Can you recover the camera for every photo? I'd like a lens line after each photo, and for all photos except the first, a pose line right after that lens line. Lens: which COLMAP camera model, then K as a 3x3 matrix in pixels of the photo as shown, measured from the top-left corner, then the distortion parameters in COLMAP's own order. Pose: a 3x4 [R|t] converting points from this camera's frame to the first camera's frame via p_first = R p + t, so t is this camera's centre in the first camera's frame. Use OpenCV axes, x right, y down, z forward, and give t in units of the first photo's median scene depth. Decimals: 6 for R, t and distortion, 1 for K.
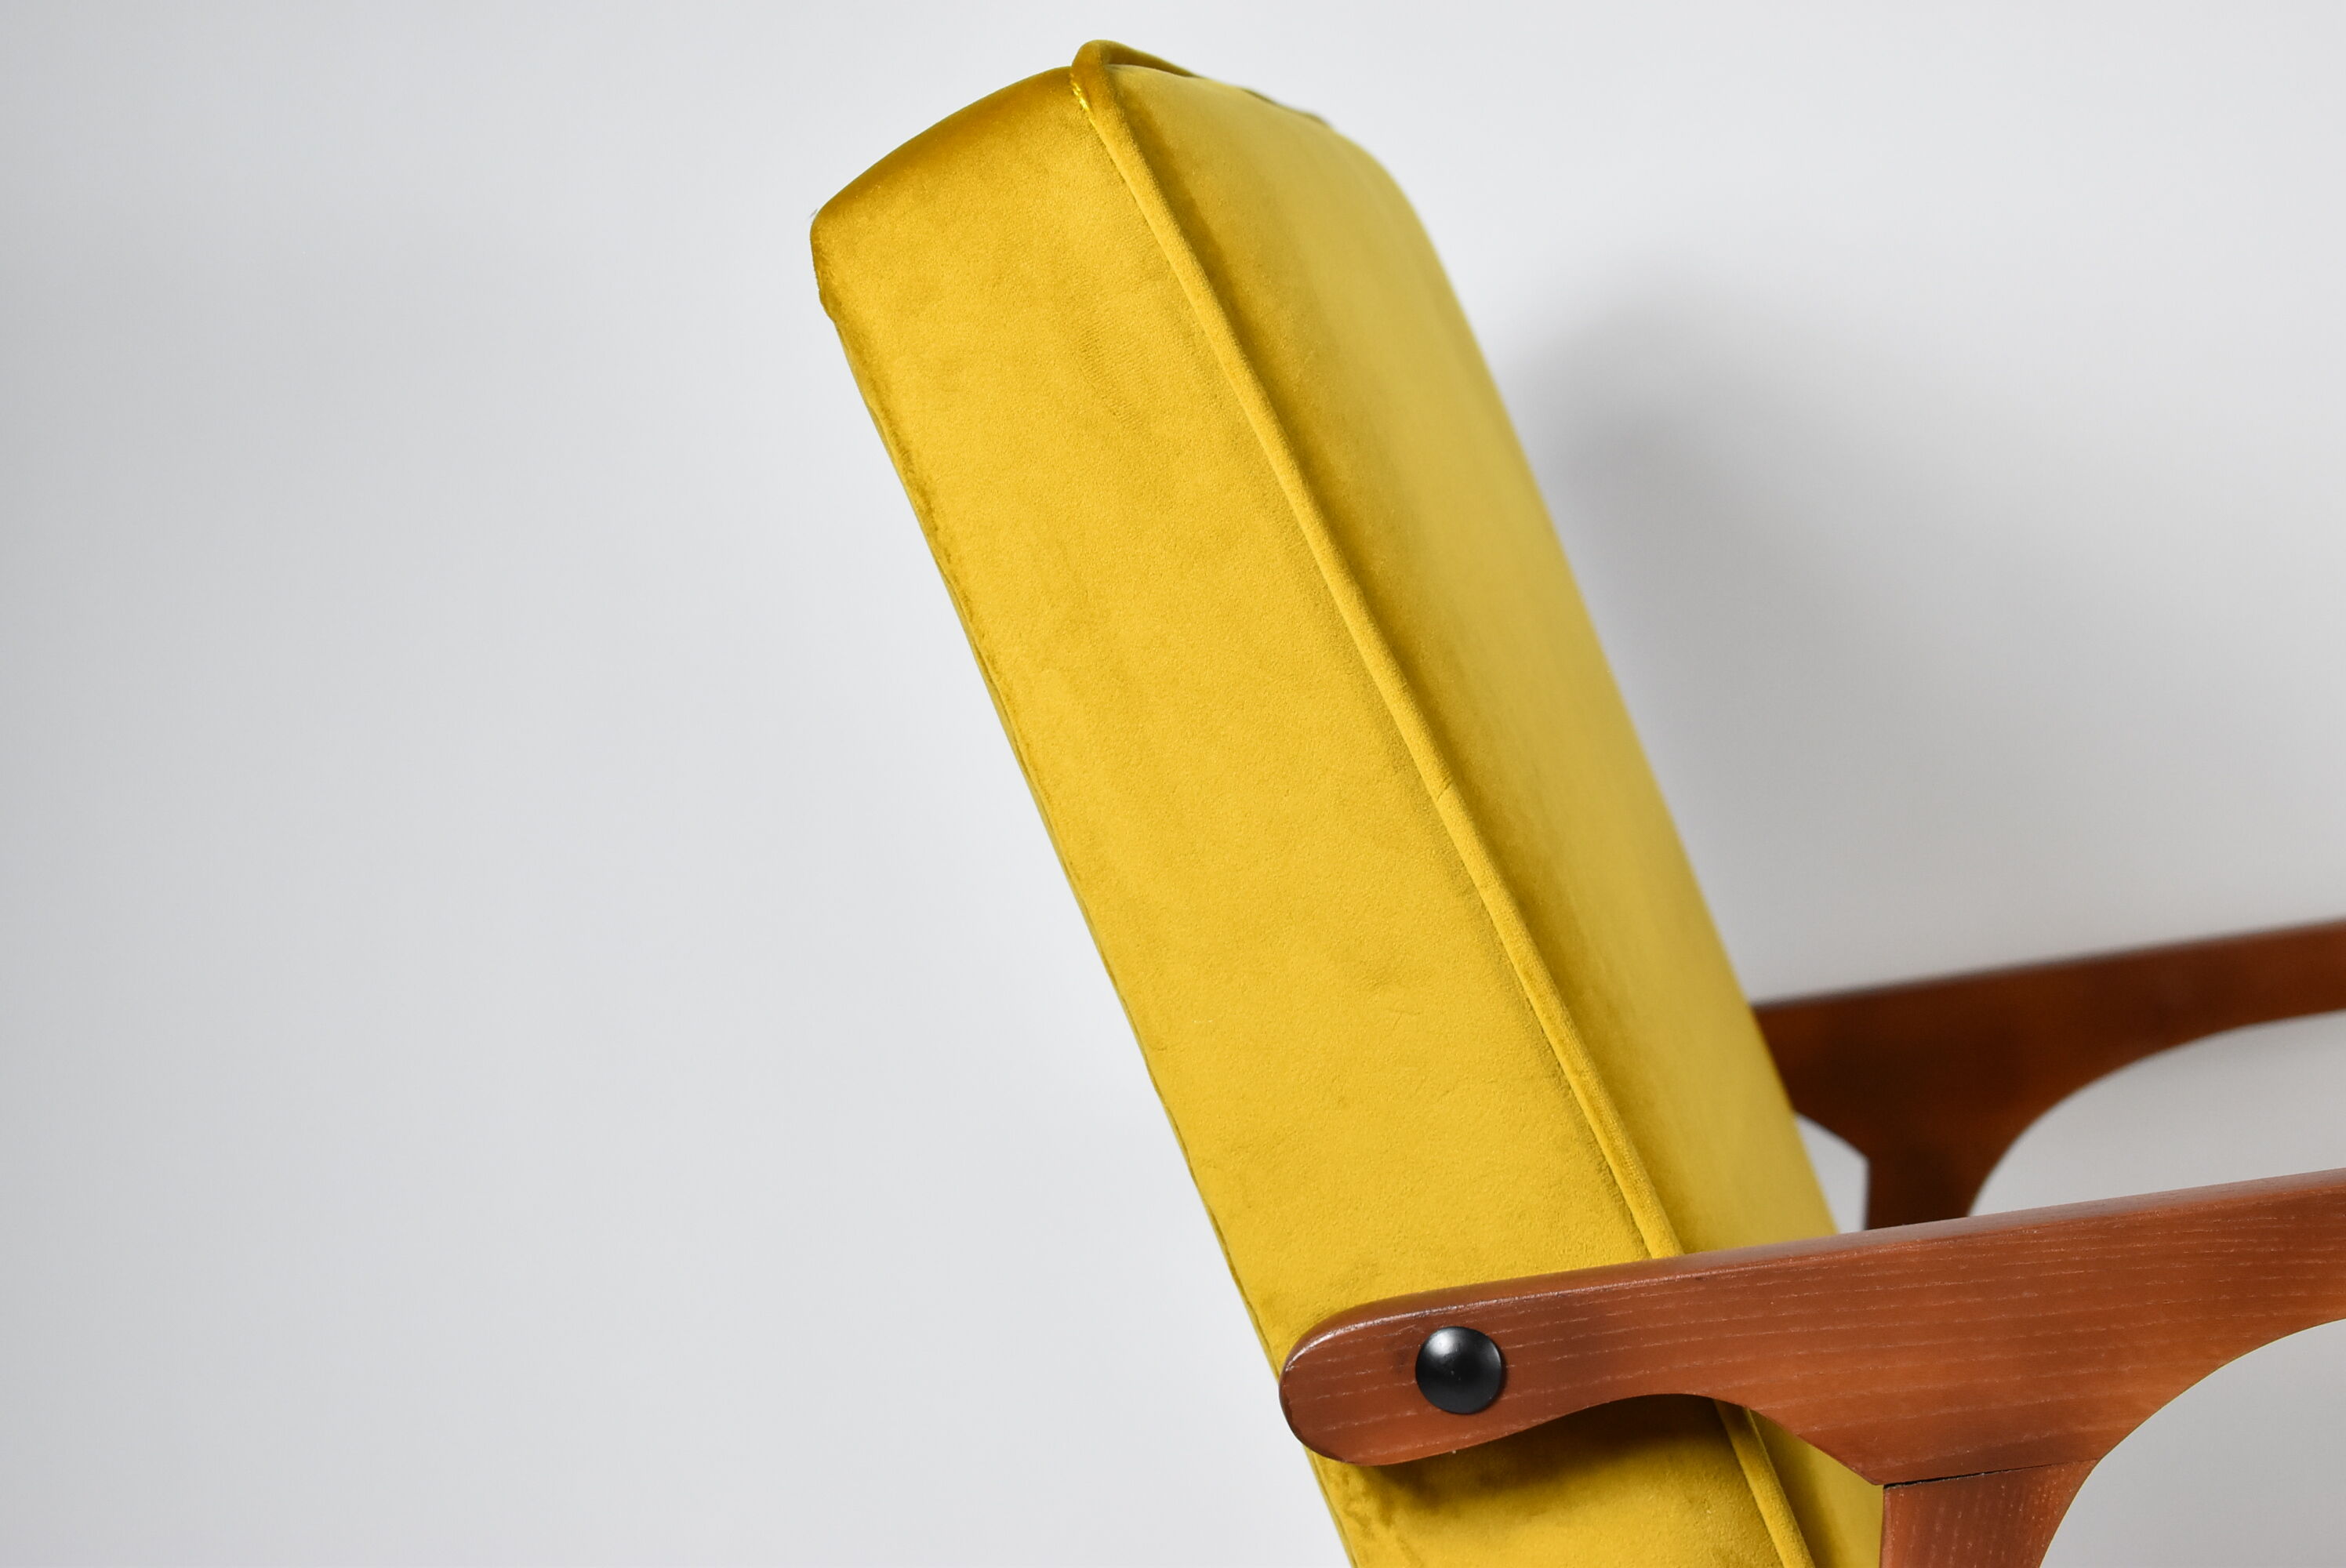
lens RADIAL K [[5206.4, 0, 1173.0], [0, 5206.4, 784.0], [0, 0, 1]] dist [0.018875, 0.367104]
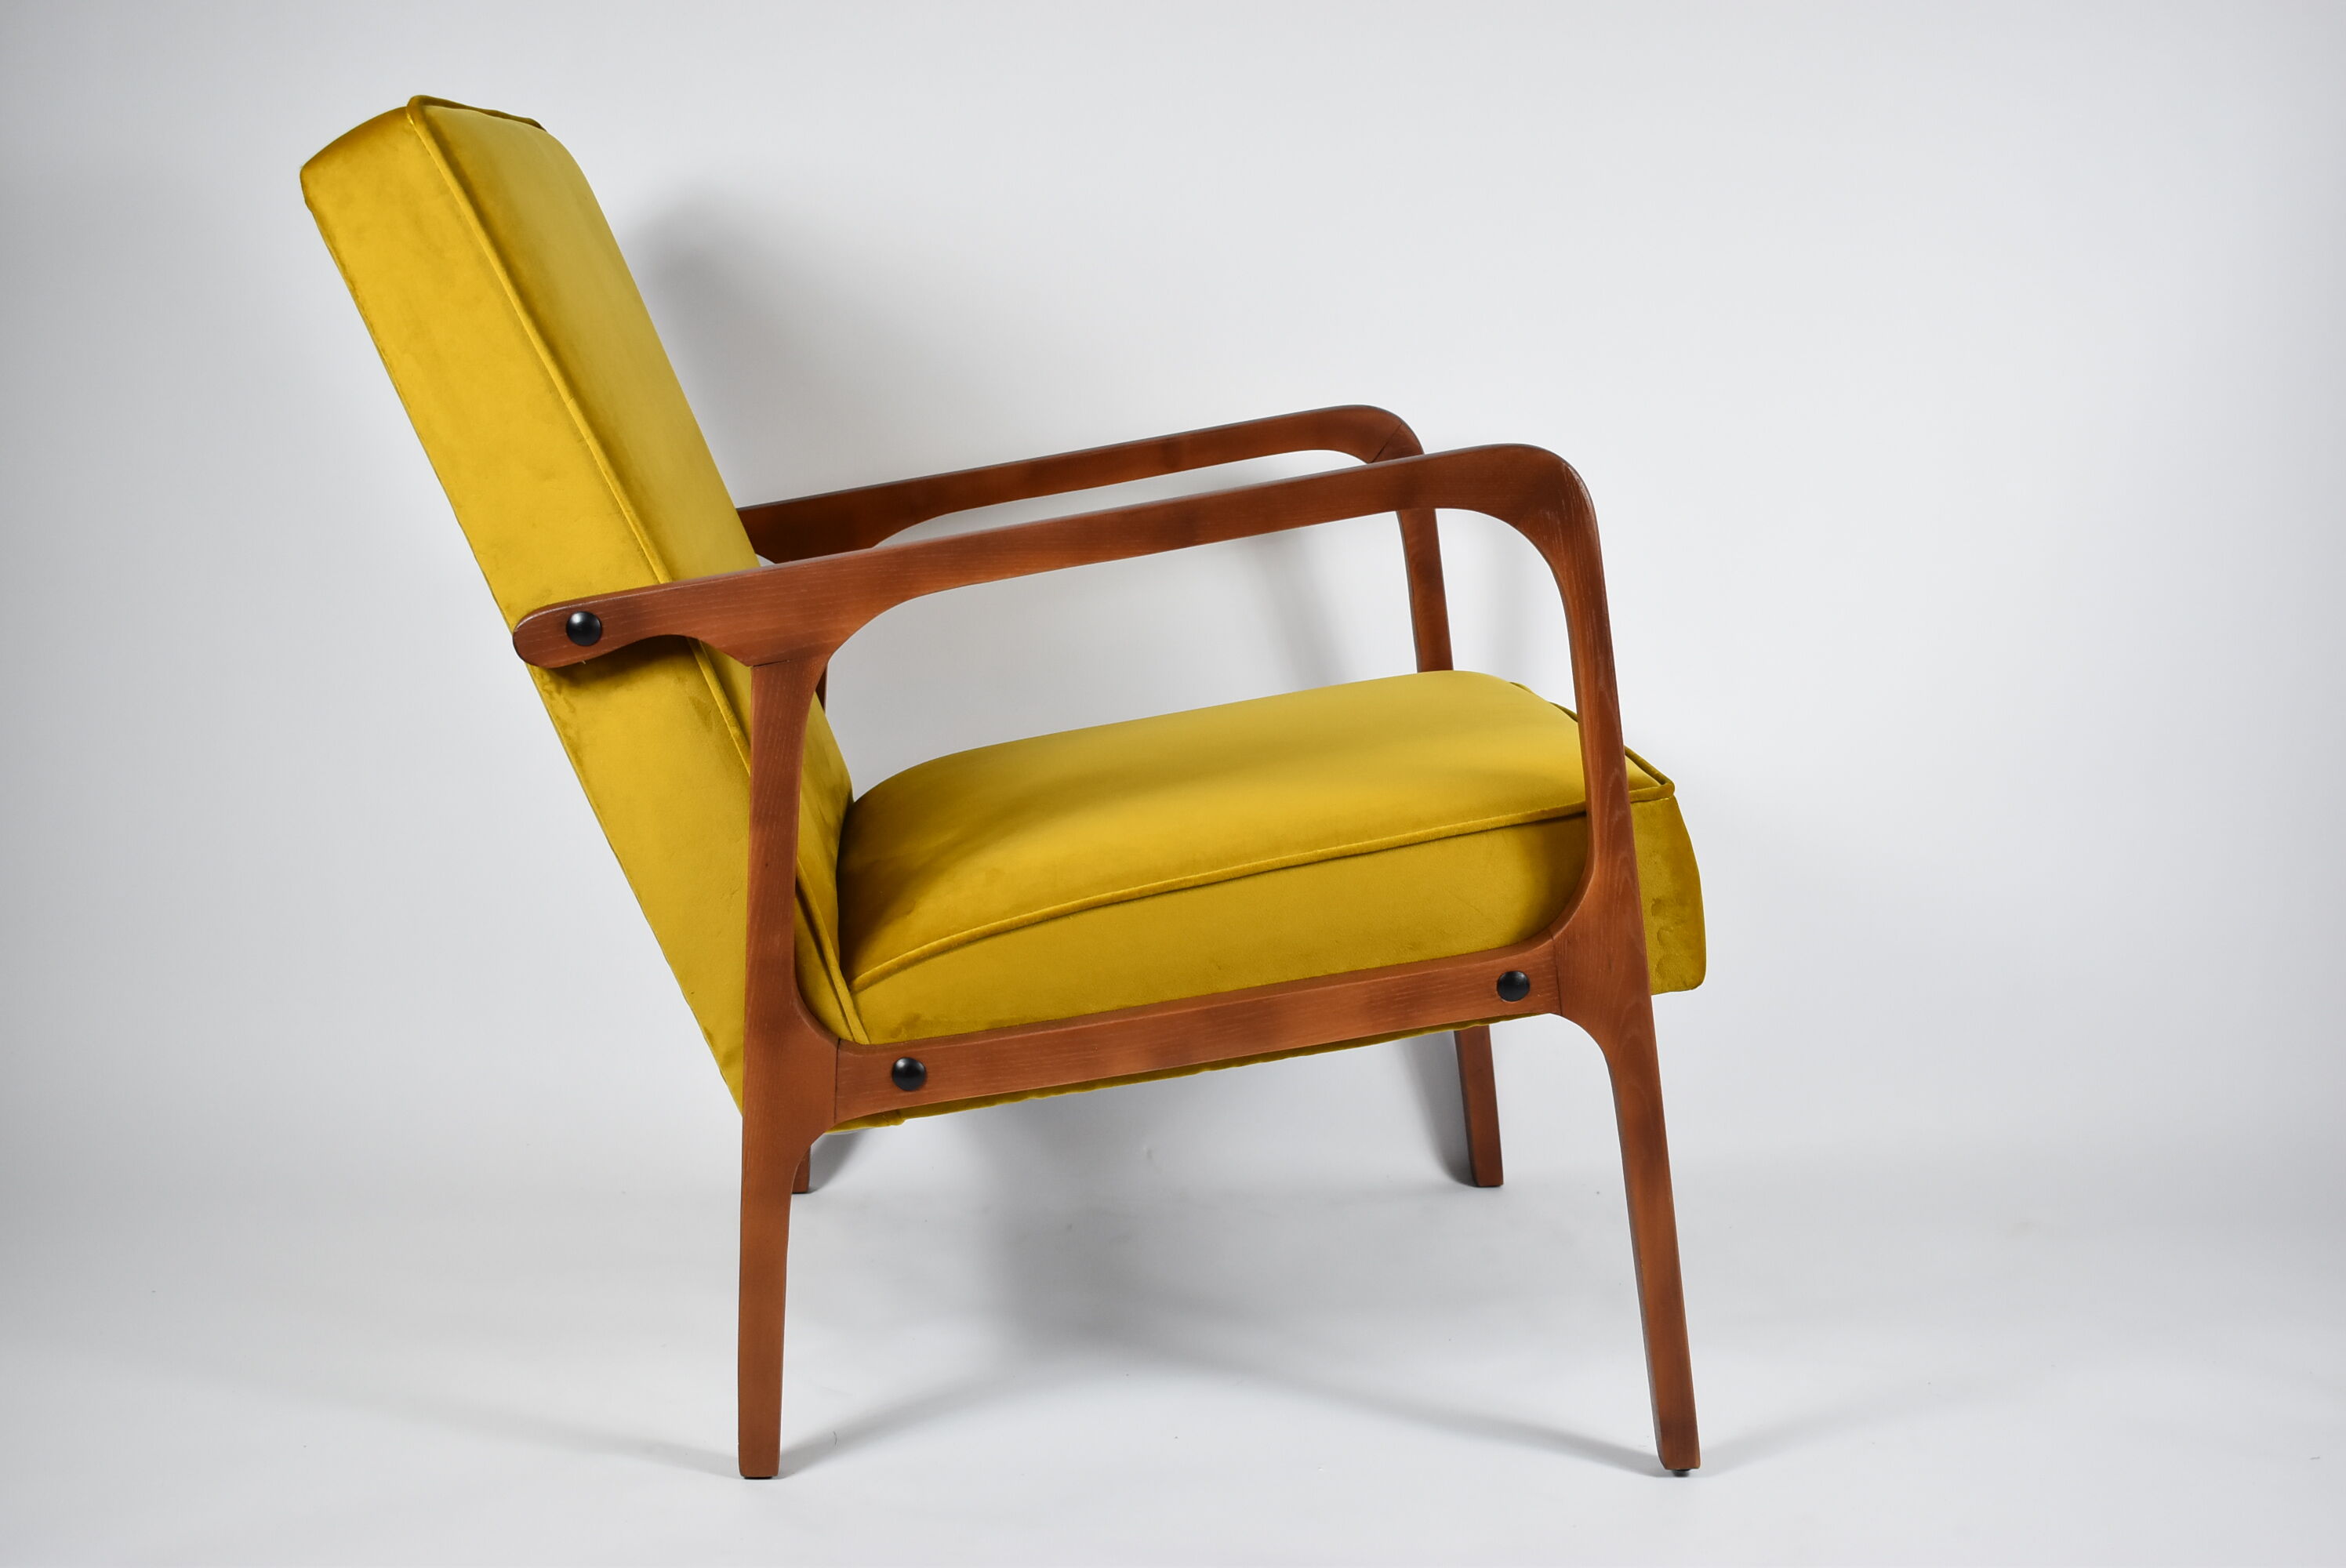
lens RADIAL K [[2935.7, 0, 1173.0], [0, 2935.7, 784.0], [0, 0, 1]] dist [-0.022471, -0.046441]
pose [[0.978990, -0.038710, 0.200202, 0.046488], [0.017663, 0.994224, 0.105865, 0.040895], [-0.203143, -0.100104, 0.974019, -0.455278]]
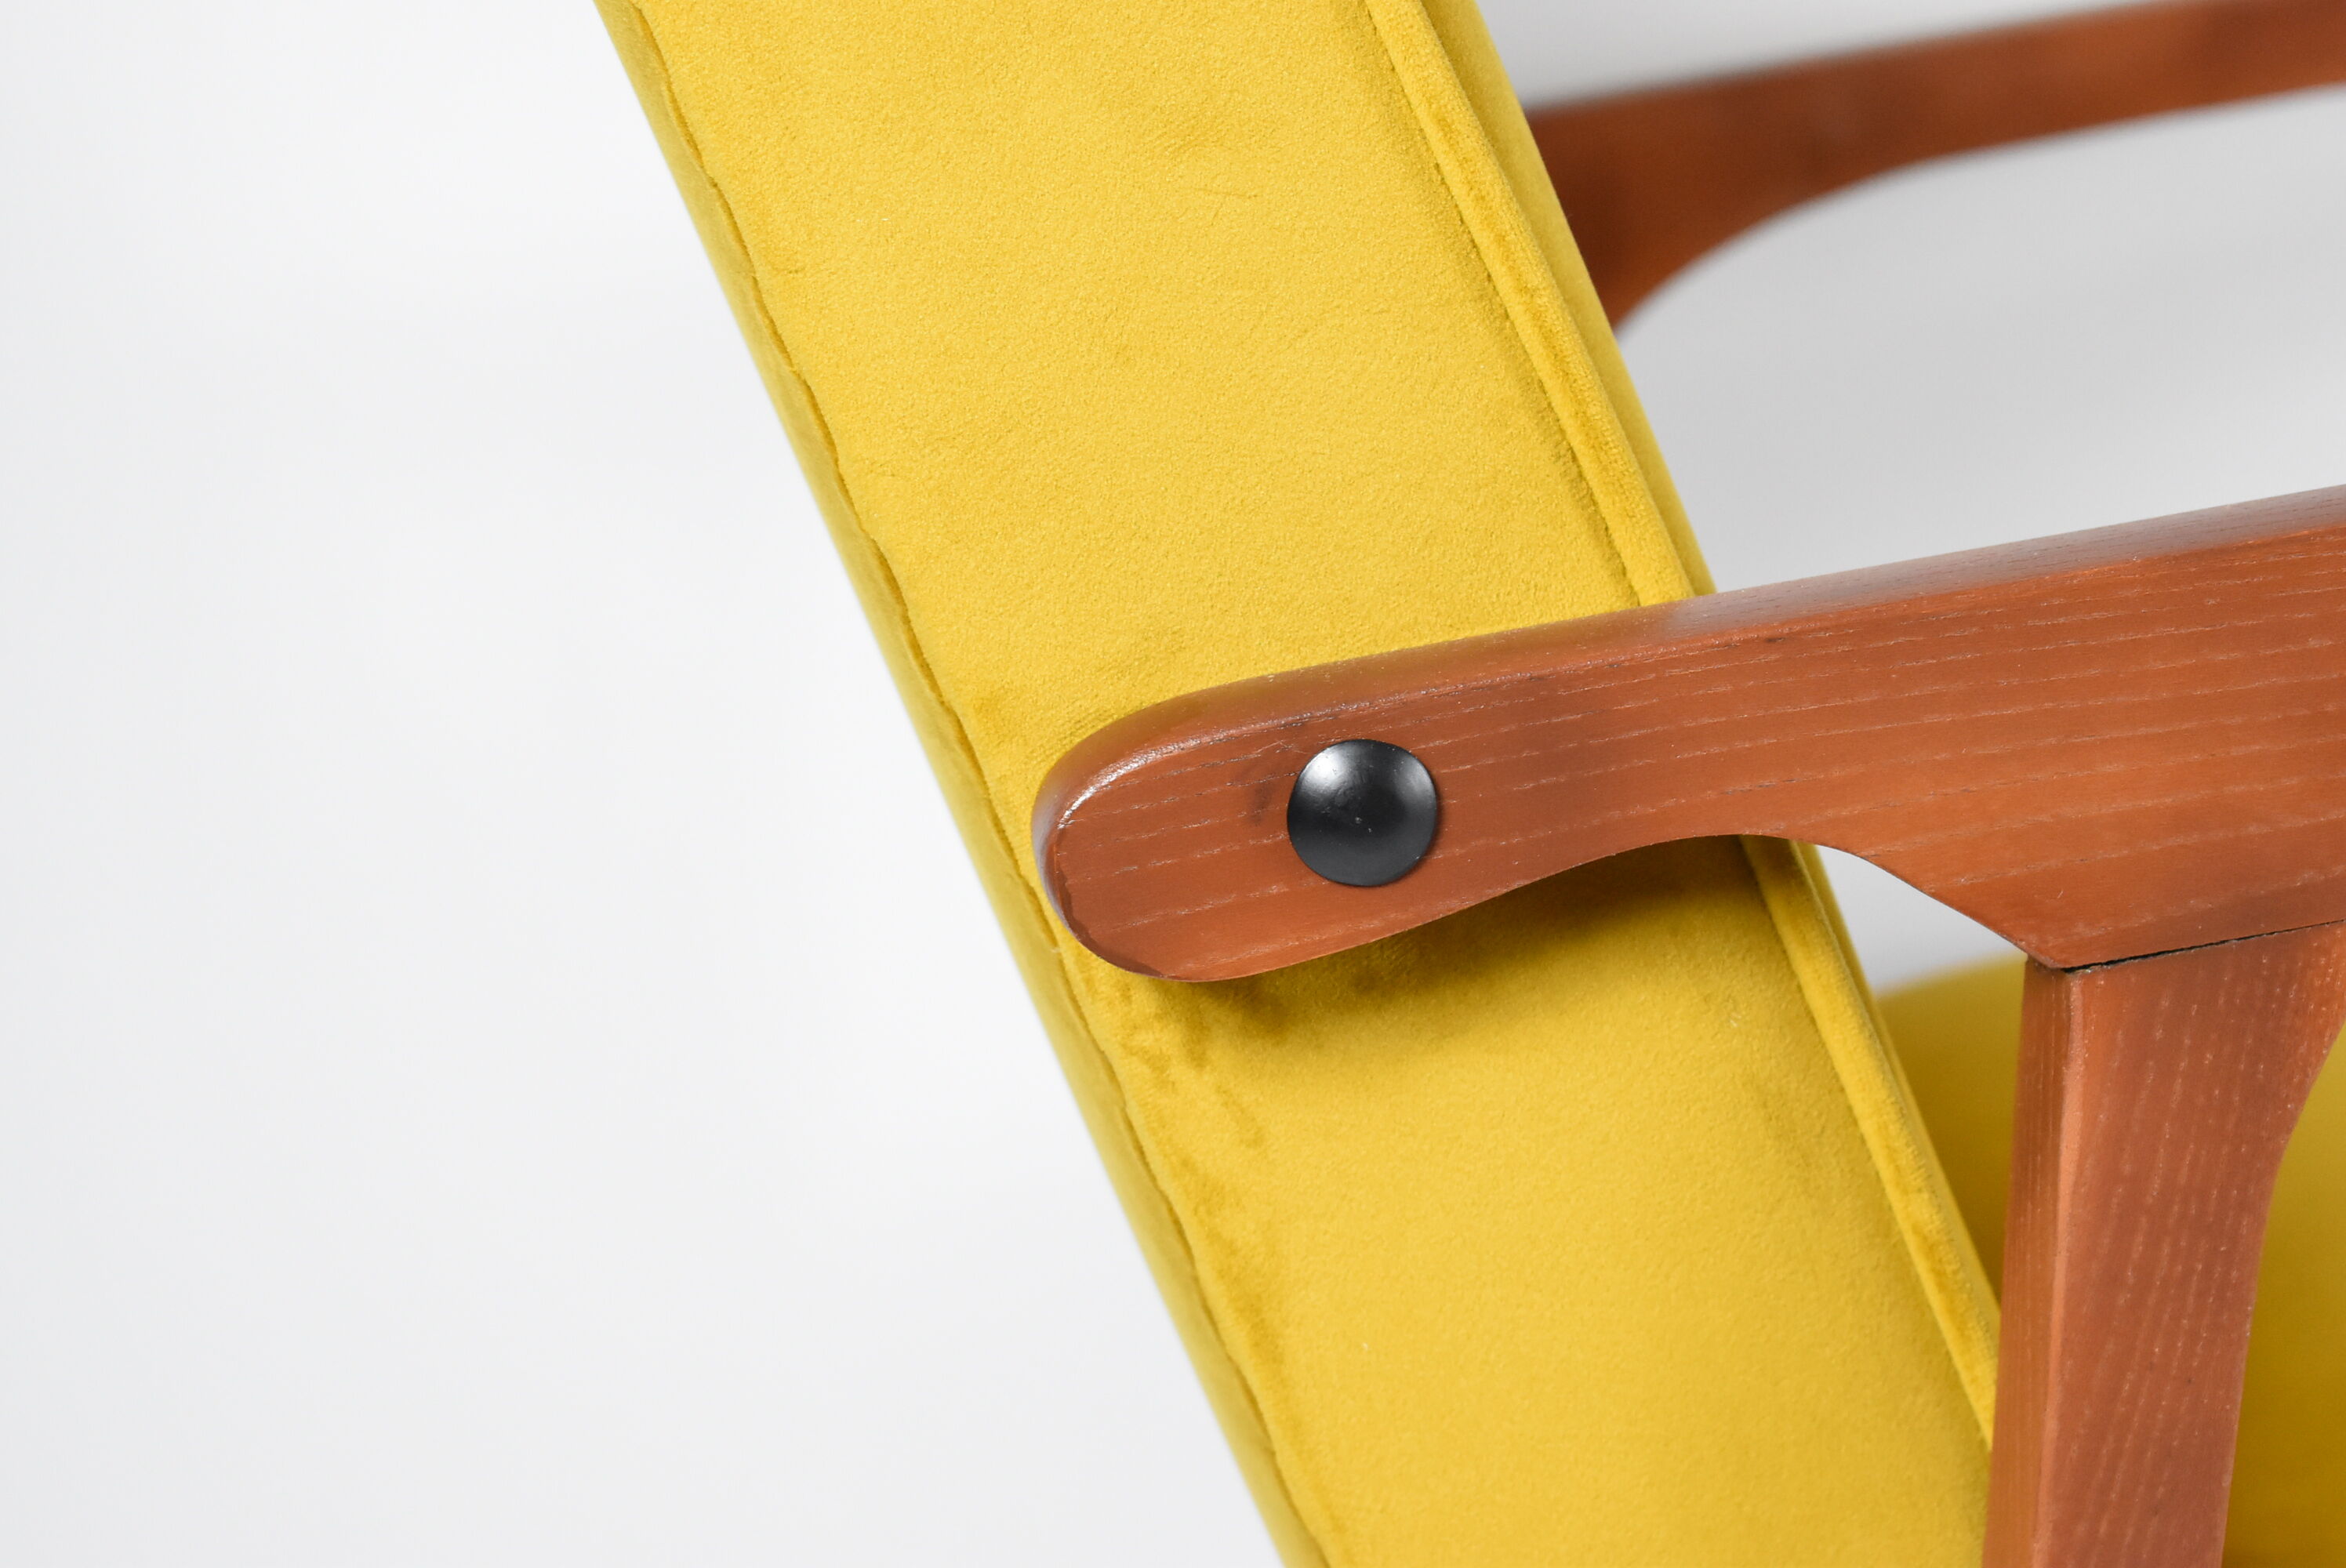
lens RADIAL K [[5371.0, 0, 1173.0], [0, 5371.0, 784.0], [0, 0, 1]] dist [0.066900, 0.206105]
pose [[0.967220, -0.054409, 0.248041, -0.112336], [0.013333, 0.986310, 0.164363, 0.010514], [-0.253588, -0.155668, 0.954704, 0.428506]]
